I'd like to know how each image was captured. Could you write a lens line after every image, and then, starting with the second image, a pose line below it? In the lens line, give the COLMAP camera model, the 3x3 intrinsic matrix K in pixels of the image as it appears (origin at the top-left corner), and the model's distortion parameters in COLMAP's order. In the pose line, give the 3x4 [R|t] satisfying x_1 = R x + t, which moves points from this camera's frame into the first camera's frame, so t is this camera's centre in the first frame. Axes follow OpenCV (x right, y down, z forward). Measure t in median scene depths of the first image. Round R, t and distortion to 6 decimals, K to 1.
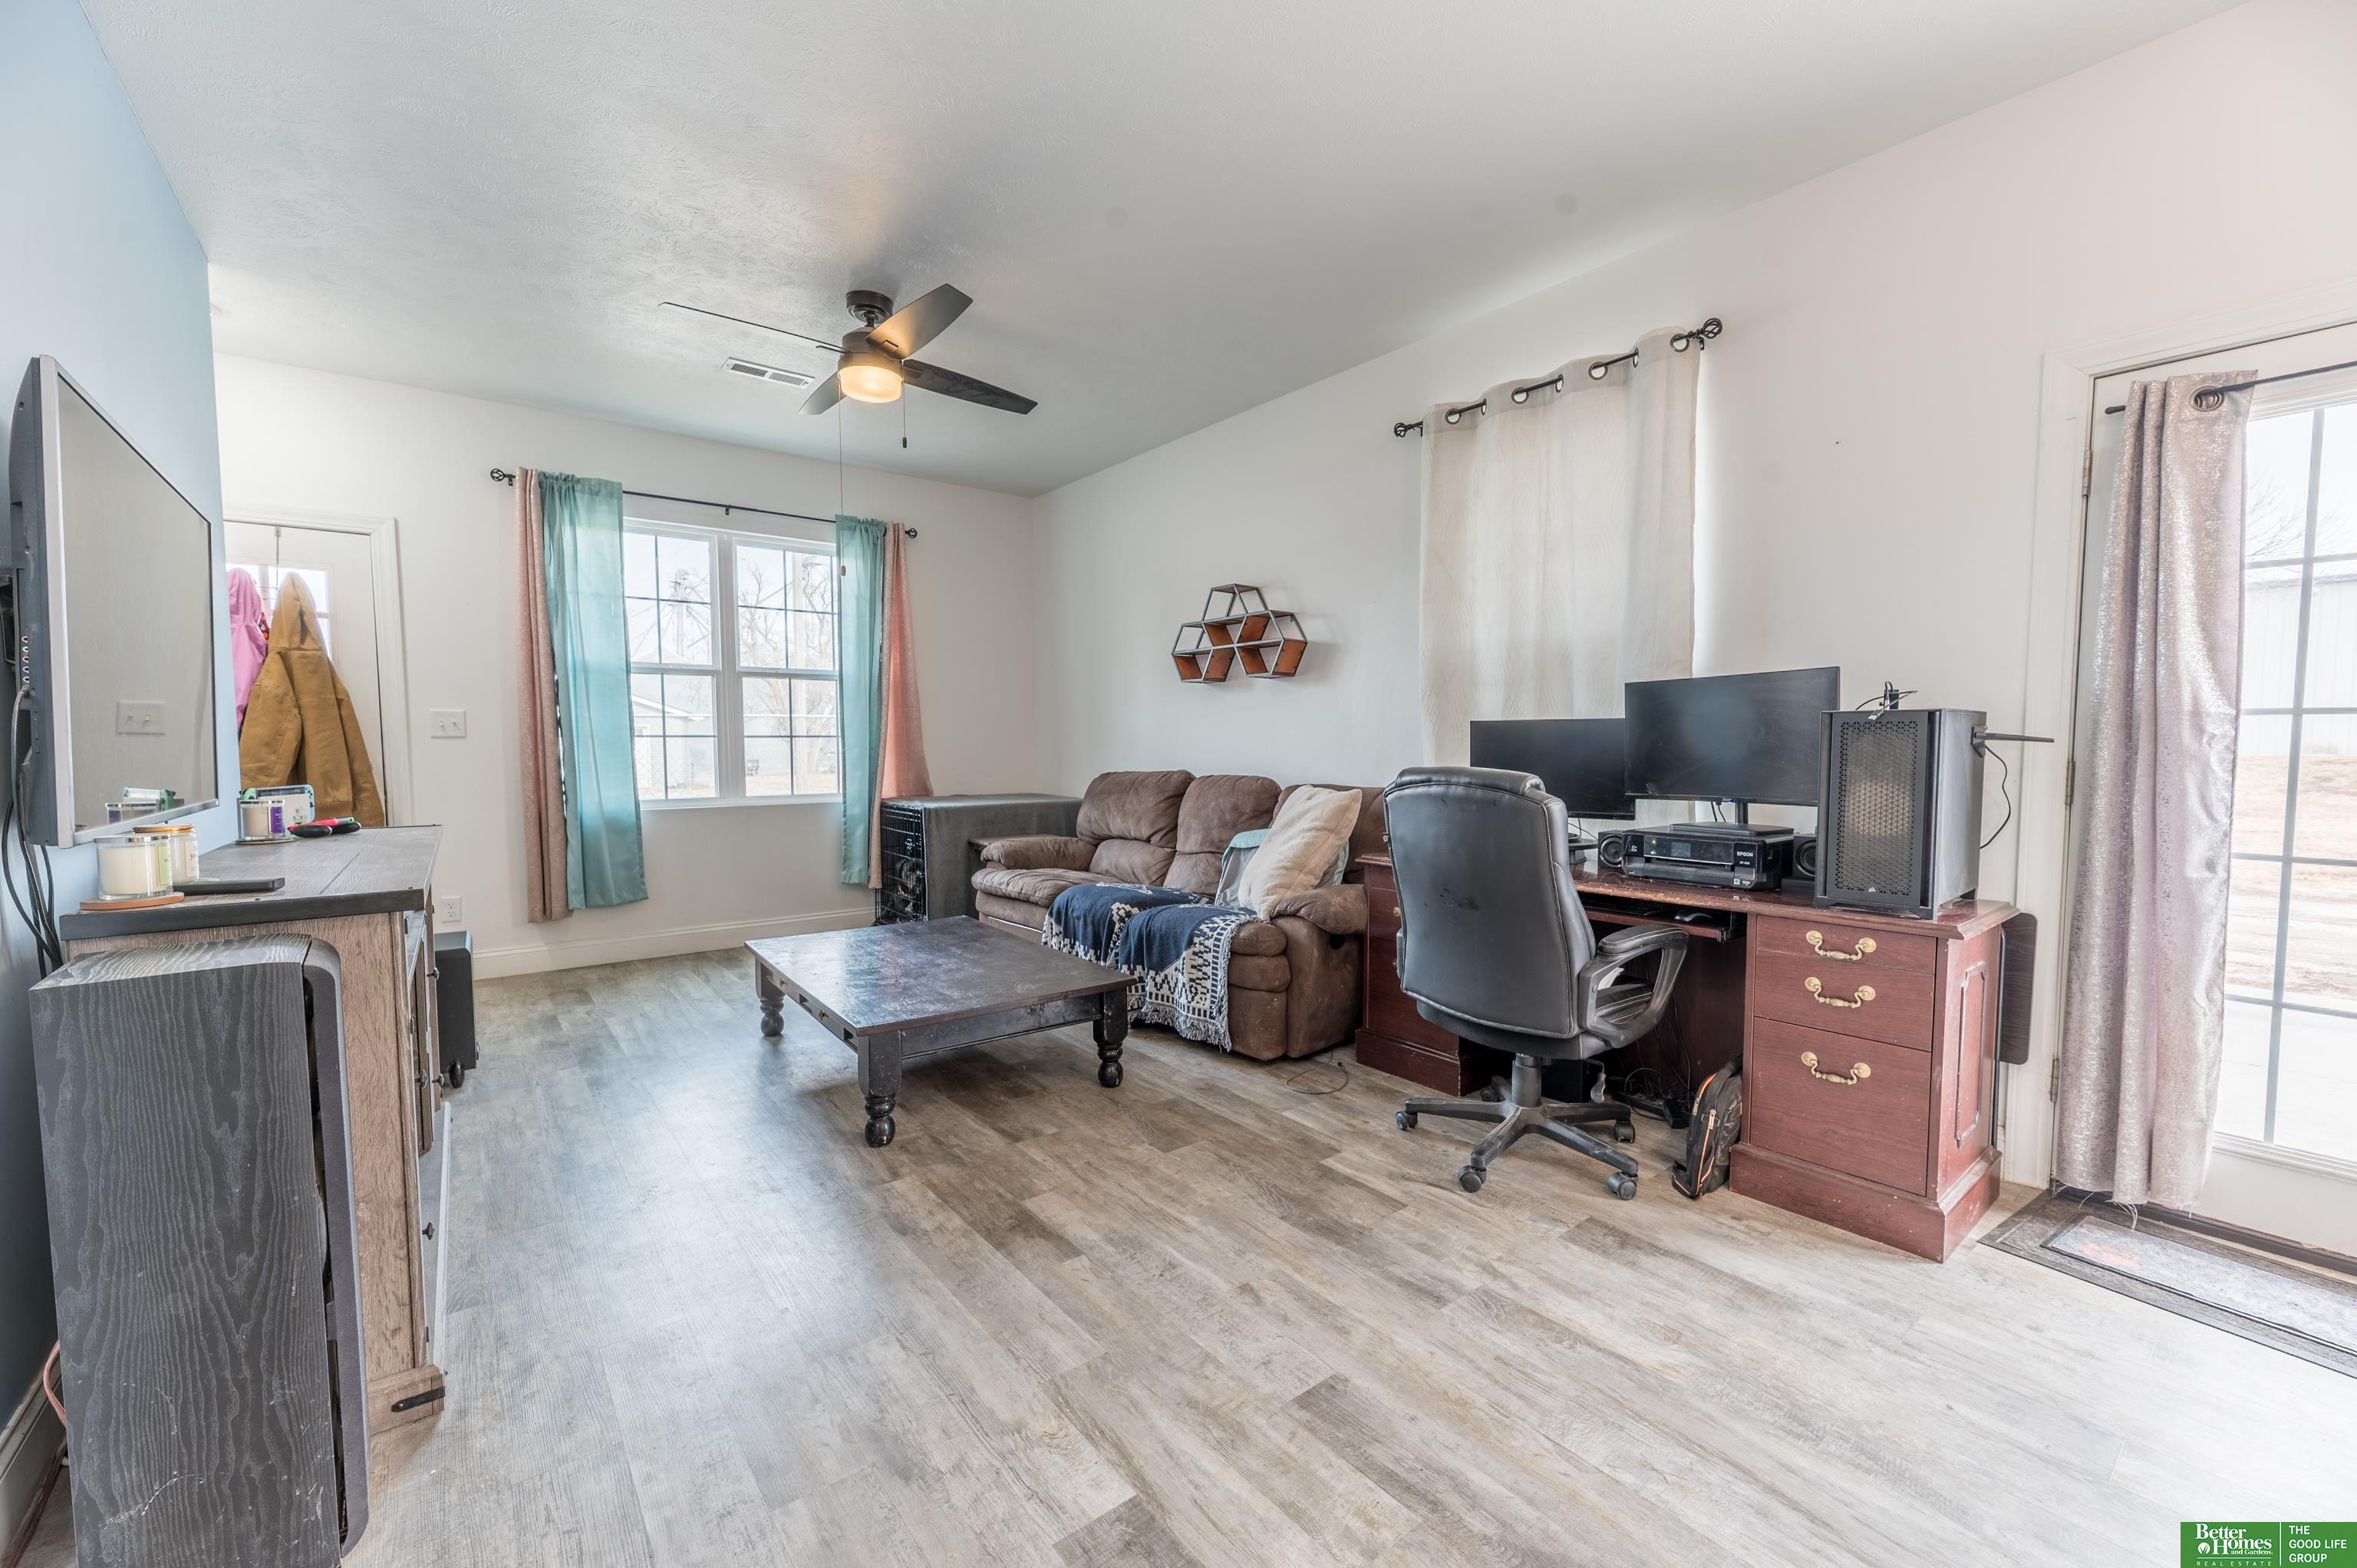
lens RADIAL K [[946.8, 0, 1175.2], [0, 946.8, 793.1], [0, 0, 1]] dist [0.004424, -0.000301]
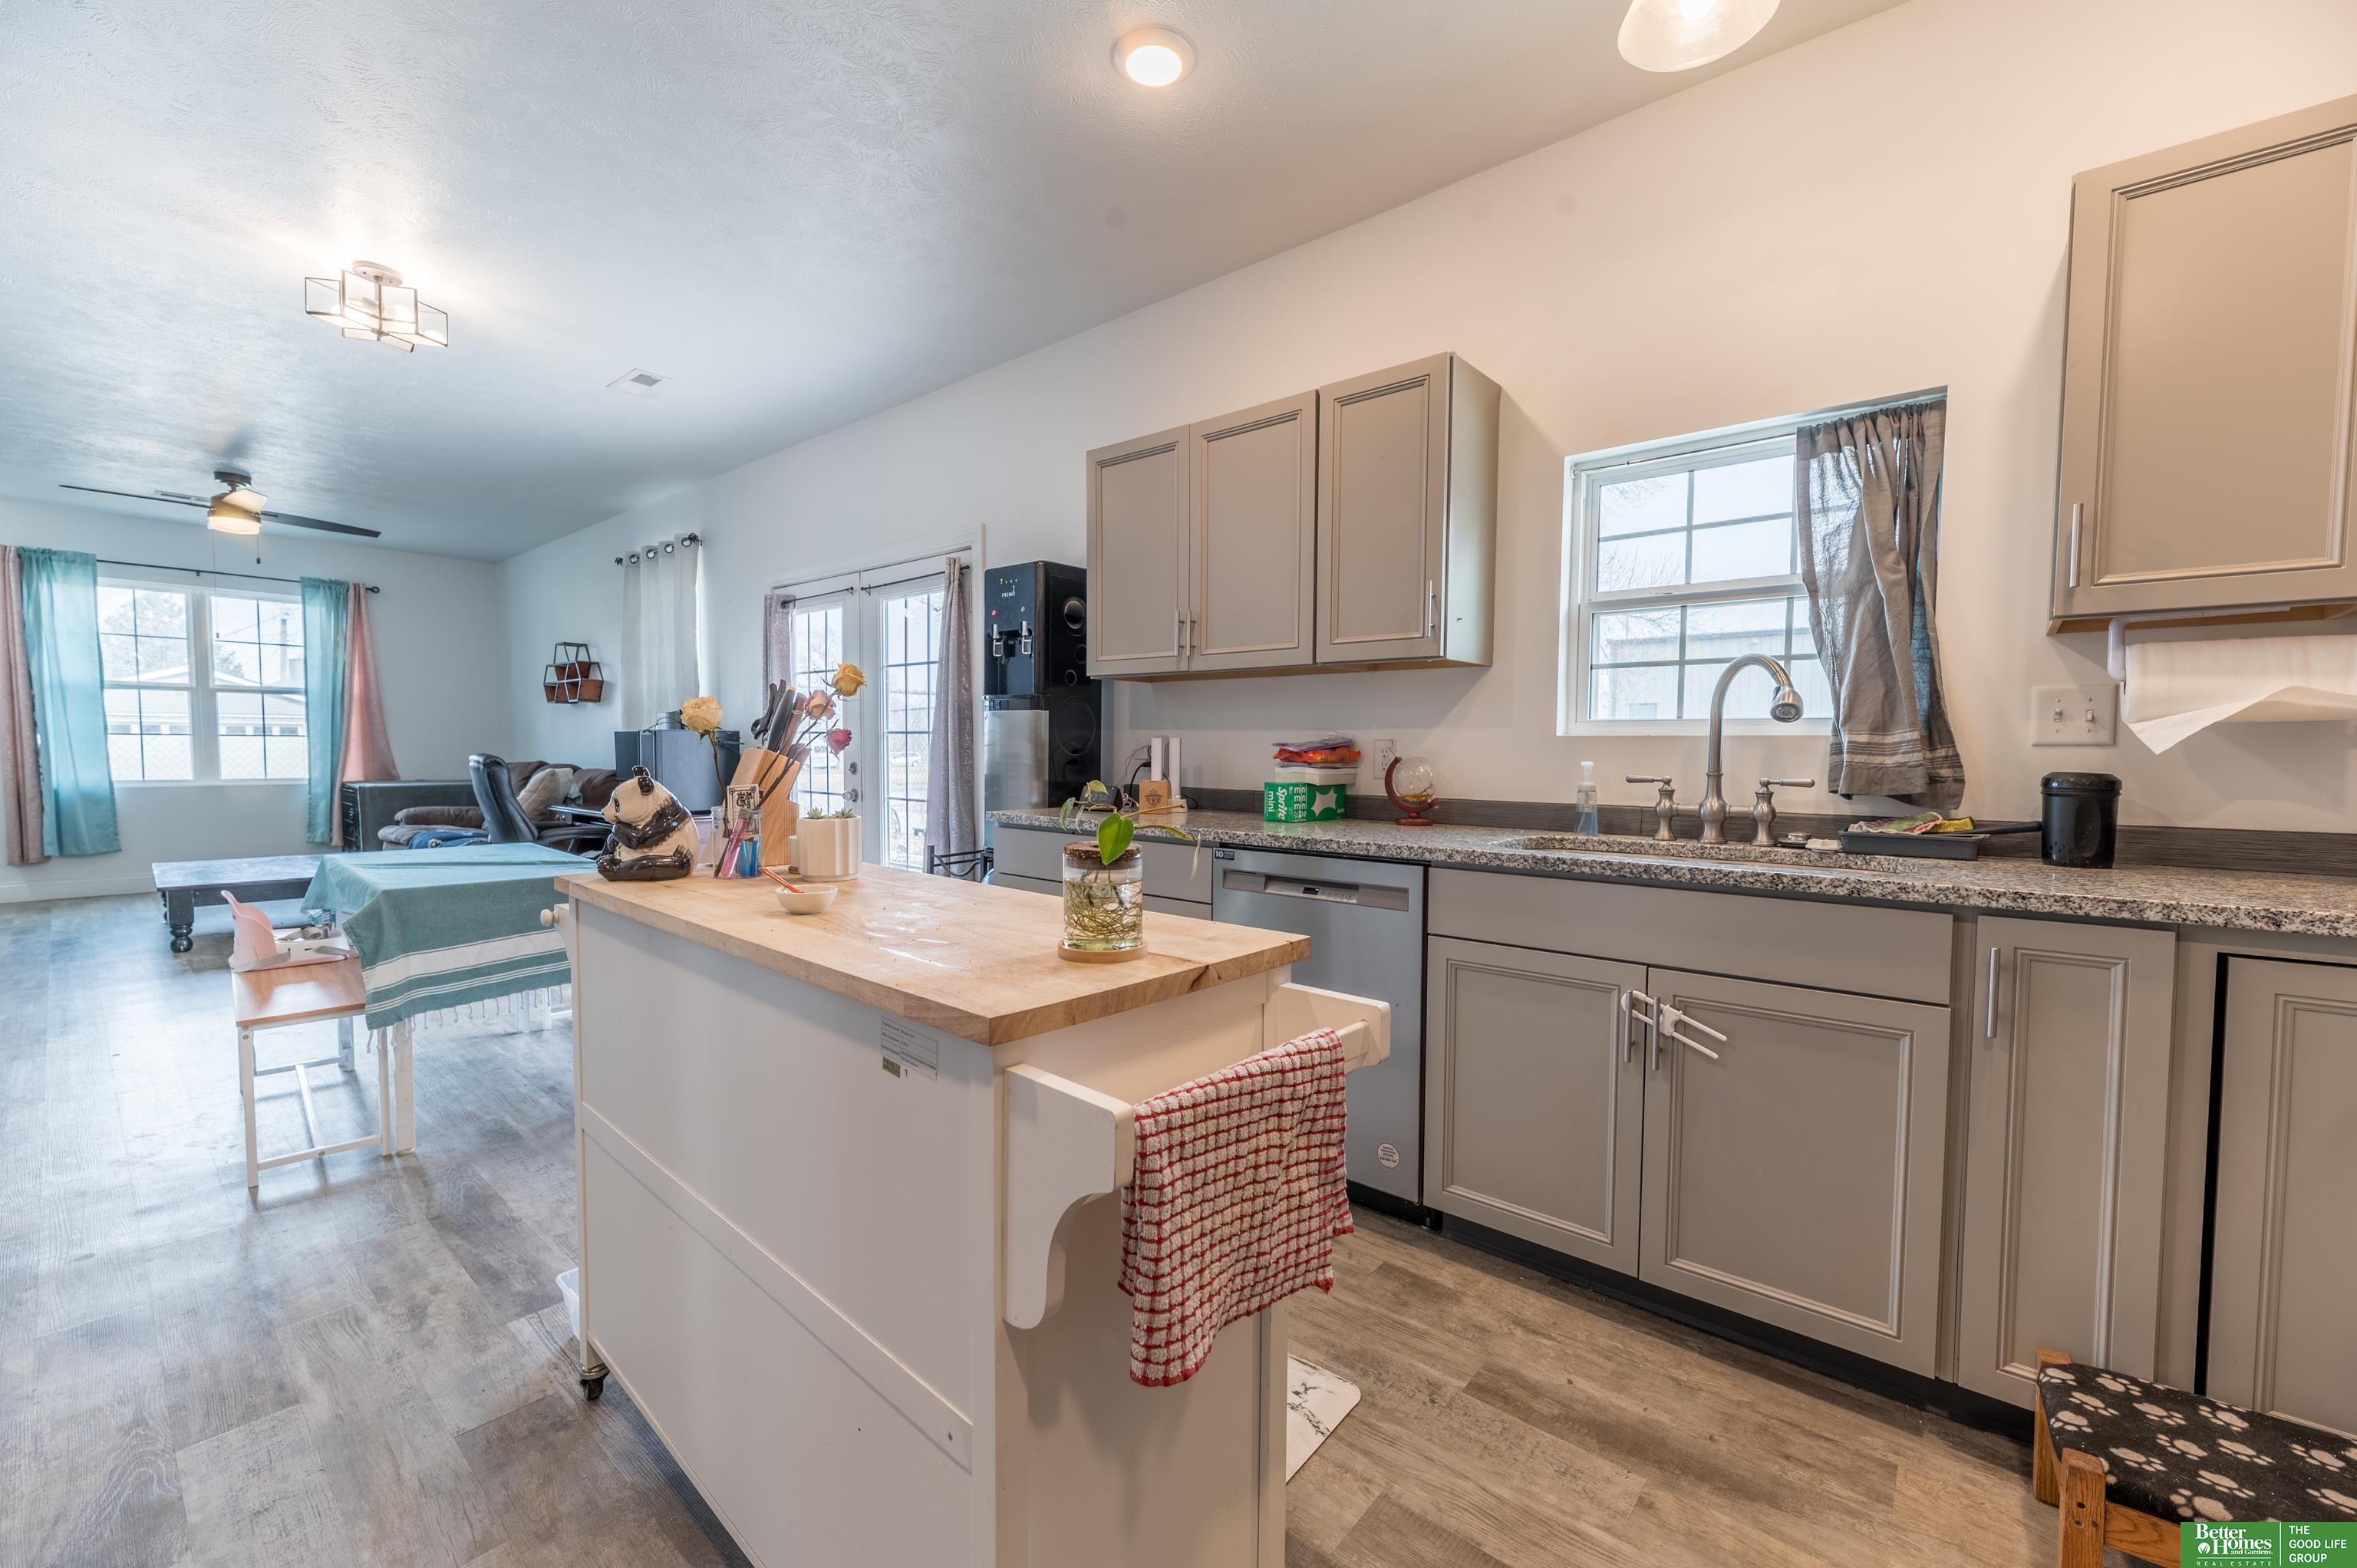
lens RADIAL K [[946.8, 0, 1180.3], [0, 946.8, 796.5], [0, 0, 1]] dist [0.004424, -0.000301]
pose [[0.978962, -0.000066, 0.204044, 0.690354], [0.001179, 0.999985, -0.005329, 0.041462], [-0.204041, 0.005458, 0.978947, -0.695807]]
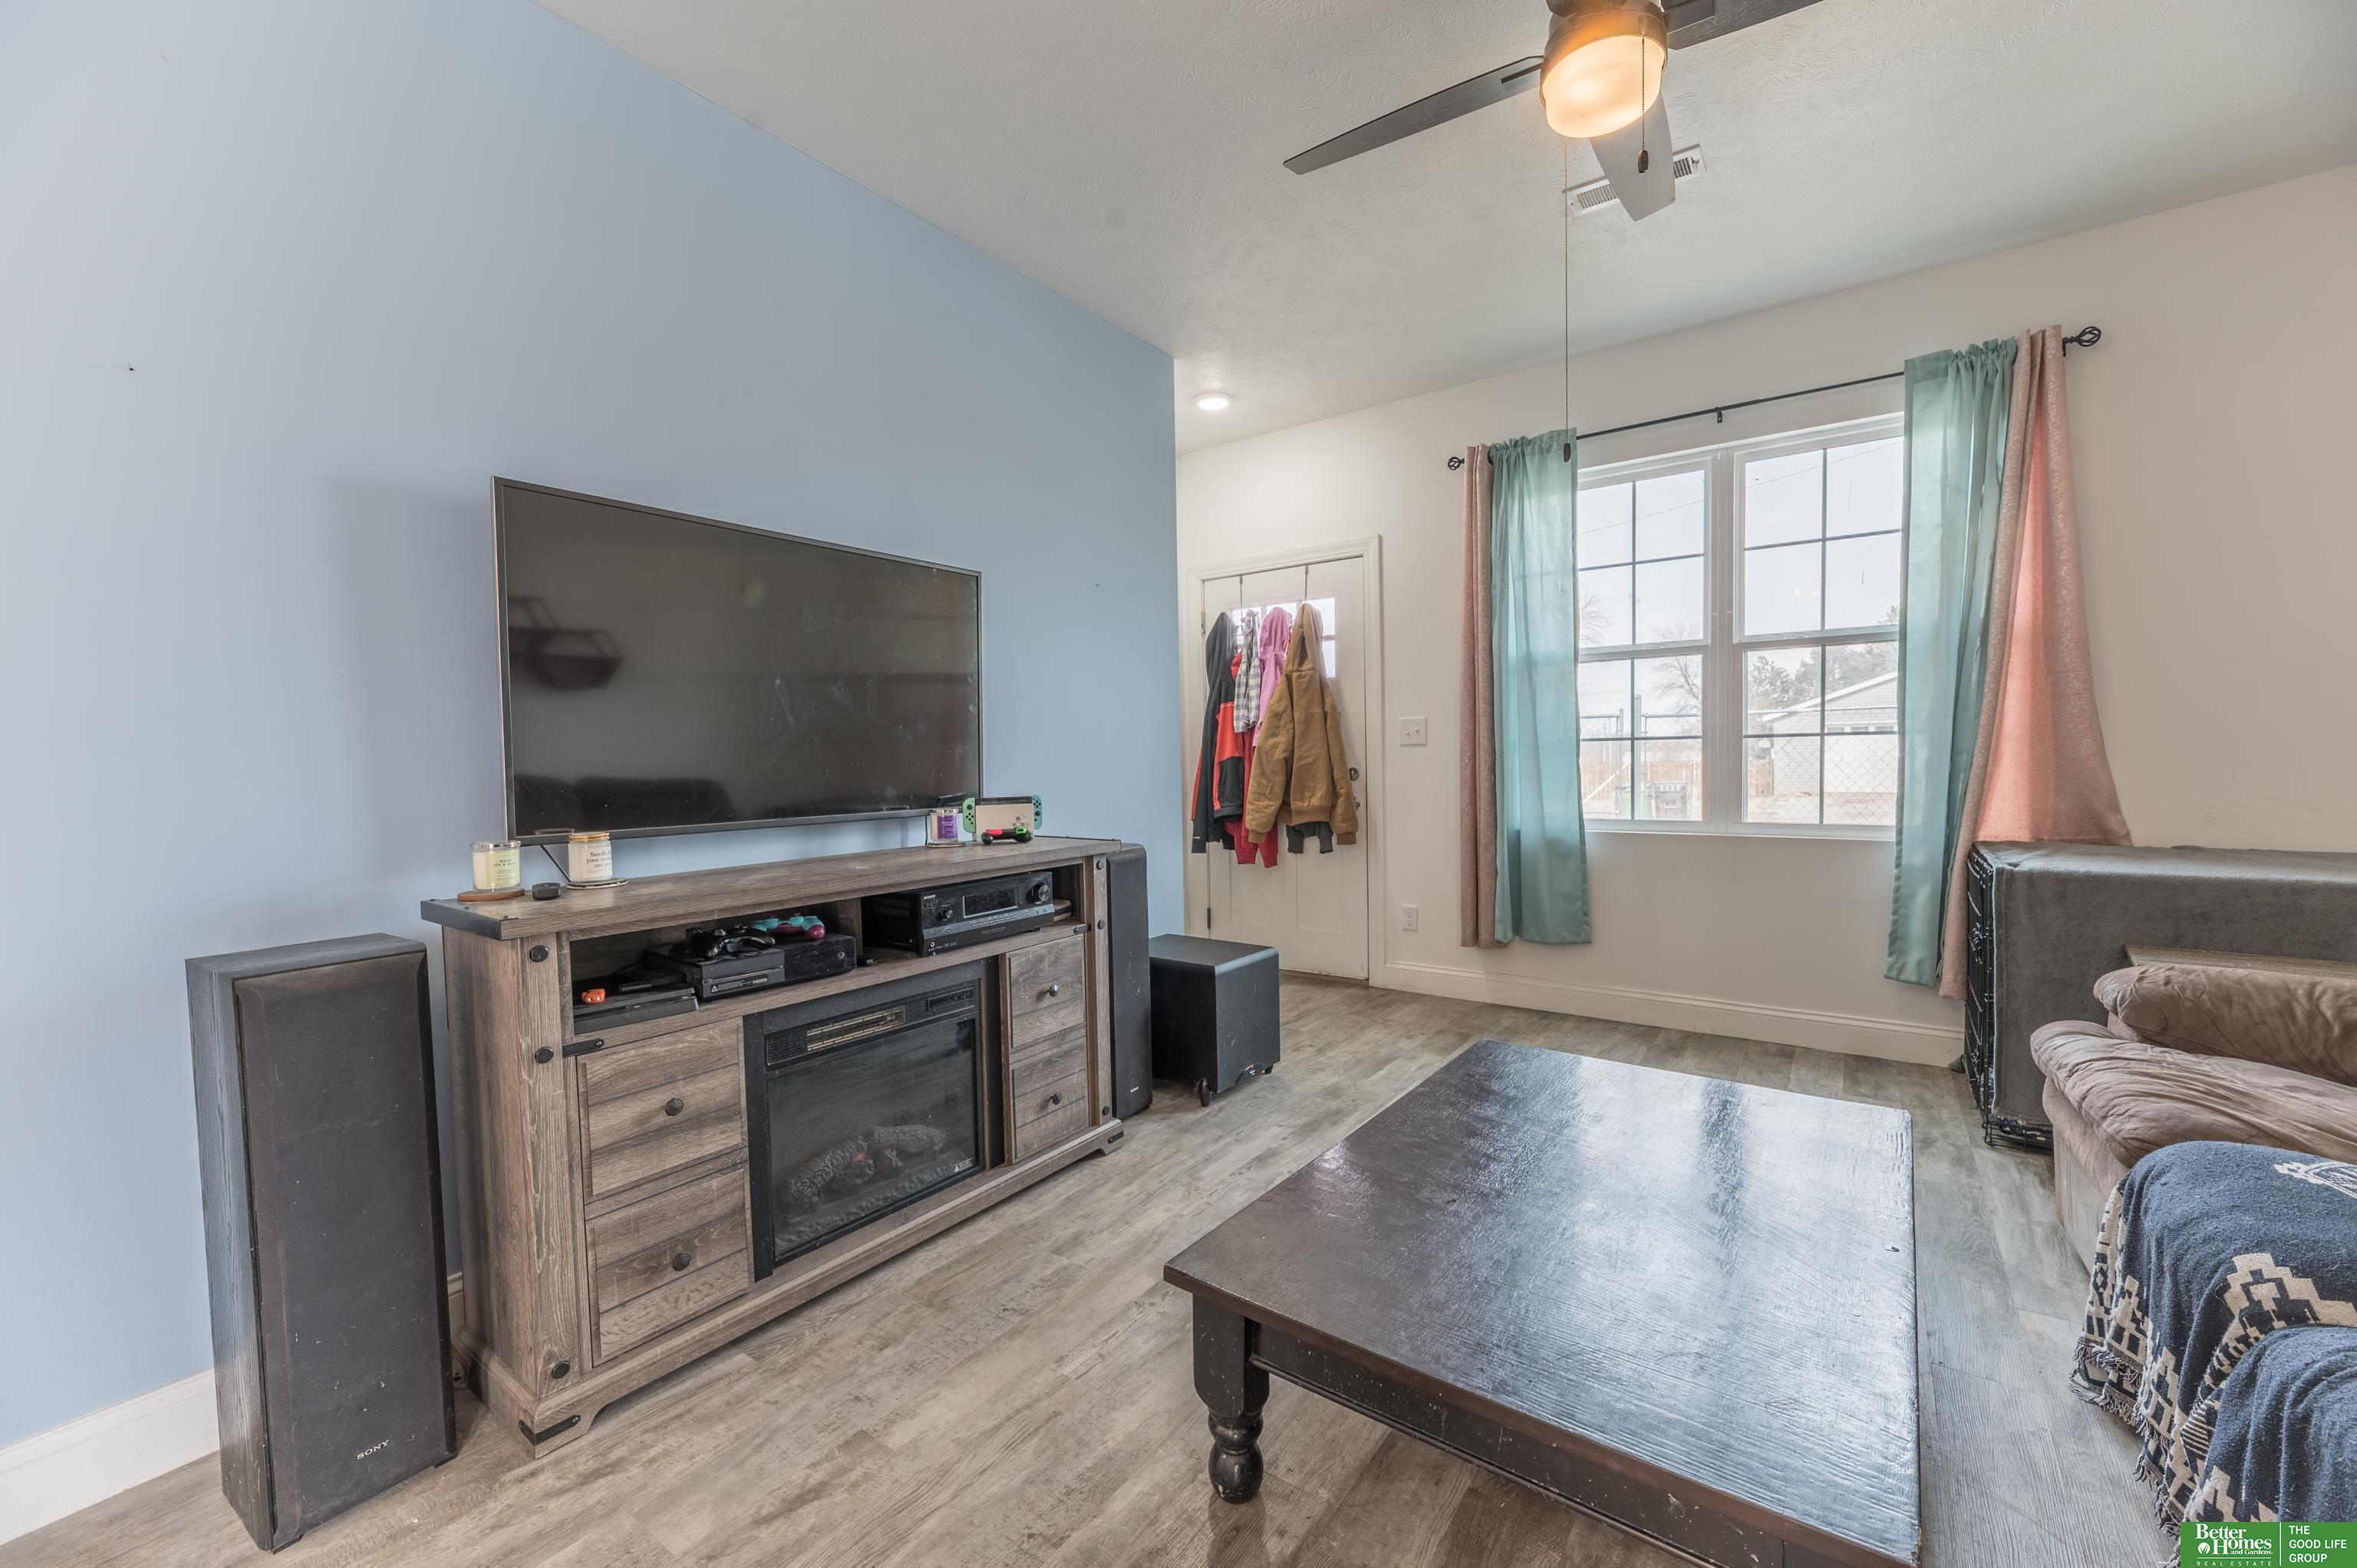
lens RADIAL K [[946.8, 0, 1180.9], [0, 946.8, 791.9], [0, 0, 1]] dist [0.004424, -0.000301]
pose [[0.285494, 0.036764, -0.957675, 0.105239], [-0.034379, 0.999014, 0.028102, -0.026753], [0.957764, 0.024901, 0.286477, 0.444308]]
